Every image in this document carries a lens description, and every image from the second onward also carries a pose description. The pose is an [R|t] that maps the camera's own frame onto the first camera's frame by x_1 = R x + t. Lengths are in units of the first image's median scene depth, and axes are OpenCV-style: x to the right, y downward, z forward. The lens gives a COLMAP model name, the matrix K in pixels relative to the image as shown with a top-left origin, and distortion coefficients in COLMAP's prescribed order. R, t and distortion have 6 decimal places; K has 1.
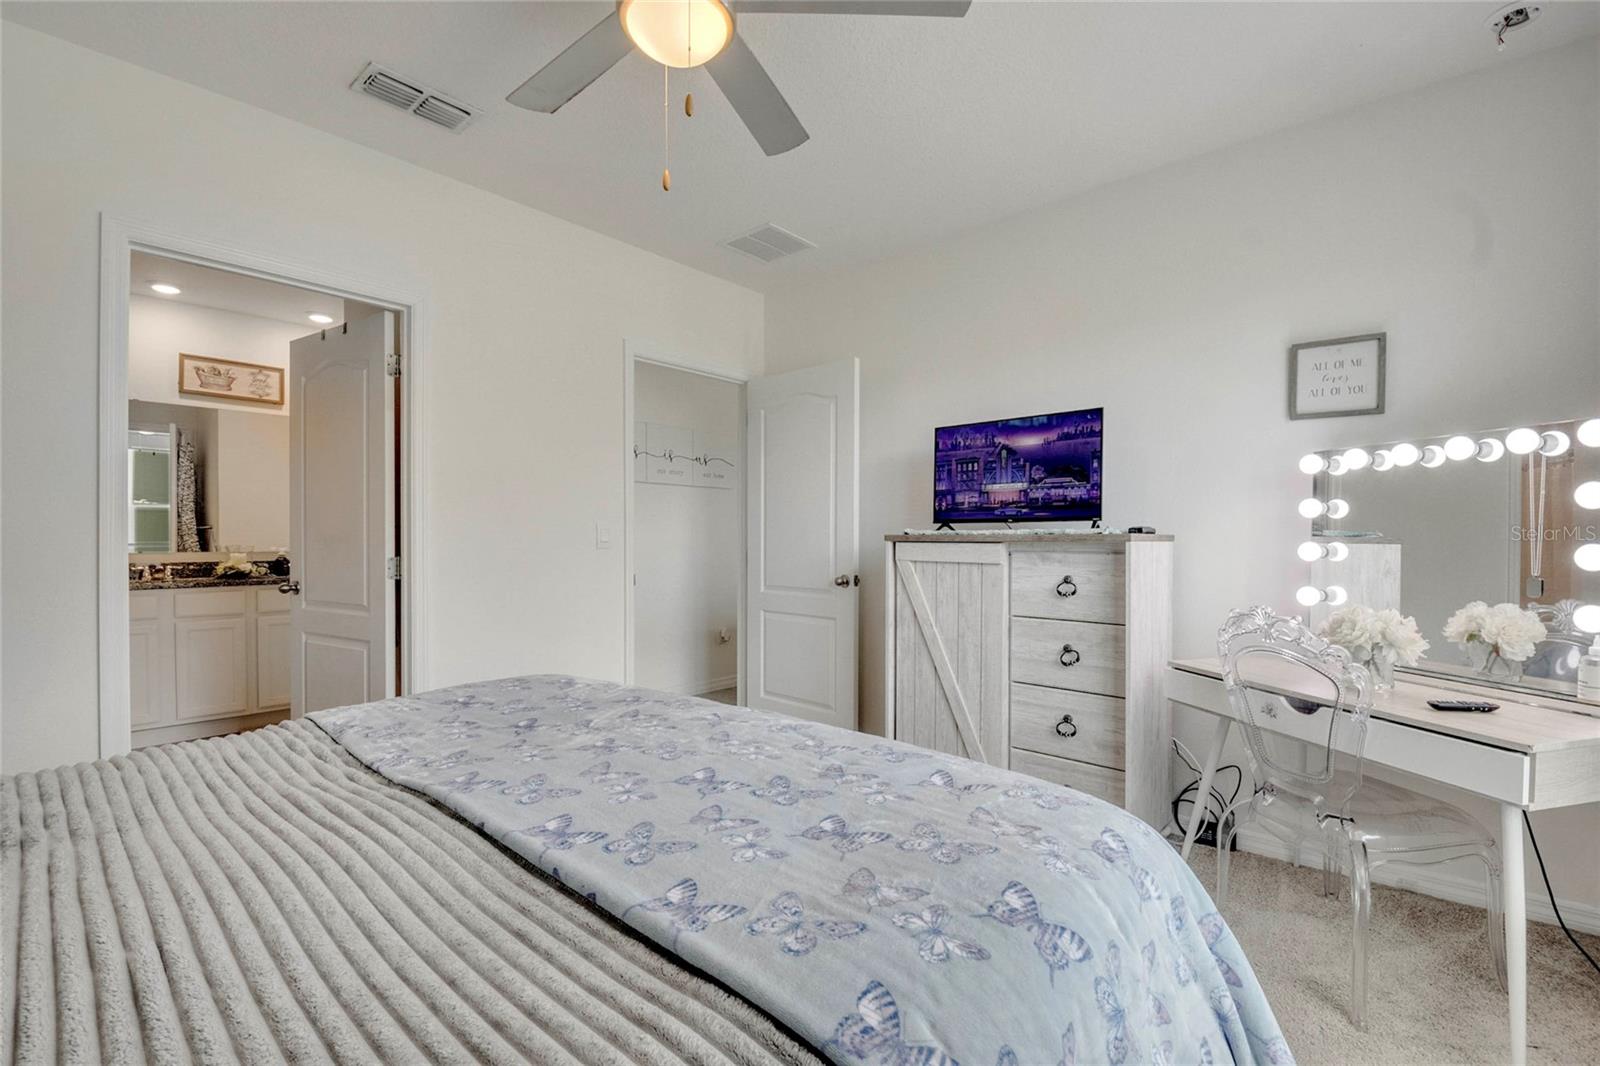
lens RADIAL K [[703.1, 0, 802.2], [0, 703.1, 545.5], [0, 0, 1]] dist [0.010606, -0.020441]
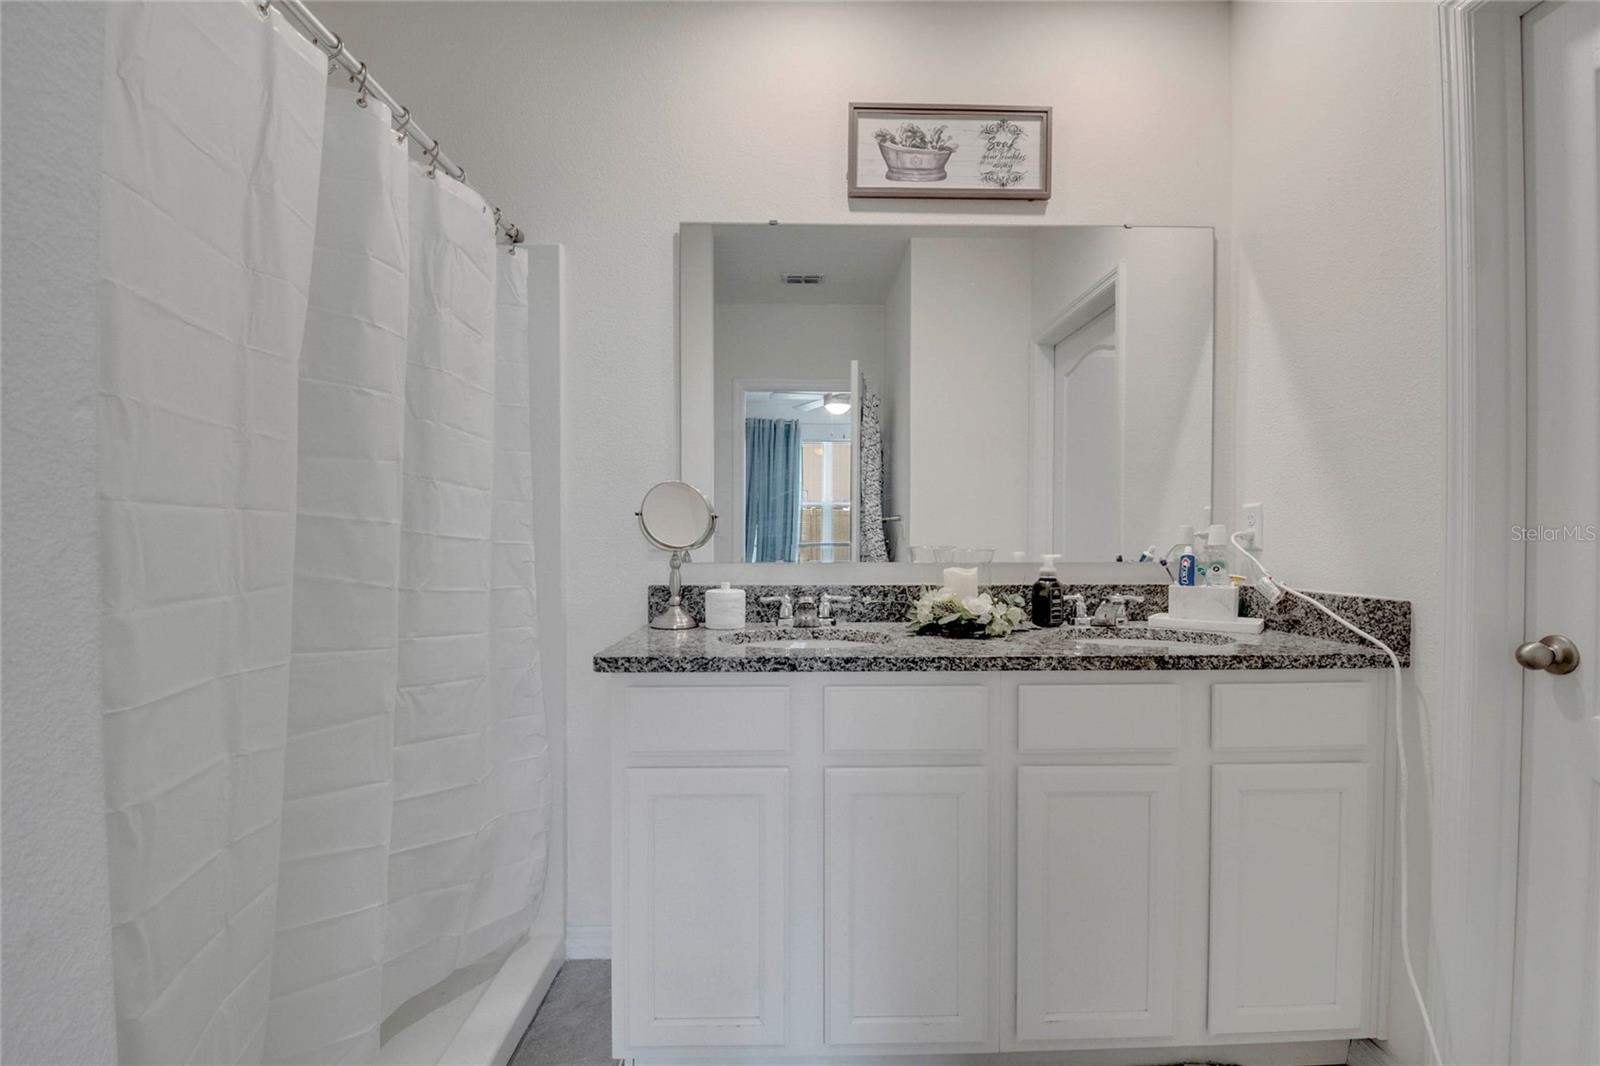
lens RADIAL K [[703.1, 0, 802.2], [0, 703.1, 545.5], [0, 0, 1]] dist [0.010606, -0.020441]
pose [[0.674510, 0.005896, -0.738242, -0.571633], [-0.008449, 0.999964, 0.000267, -0.000754], [0.738217, 0.006057, 0.674536, 0.667781]]
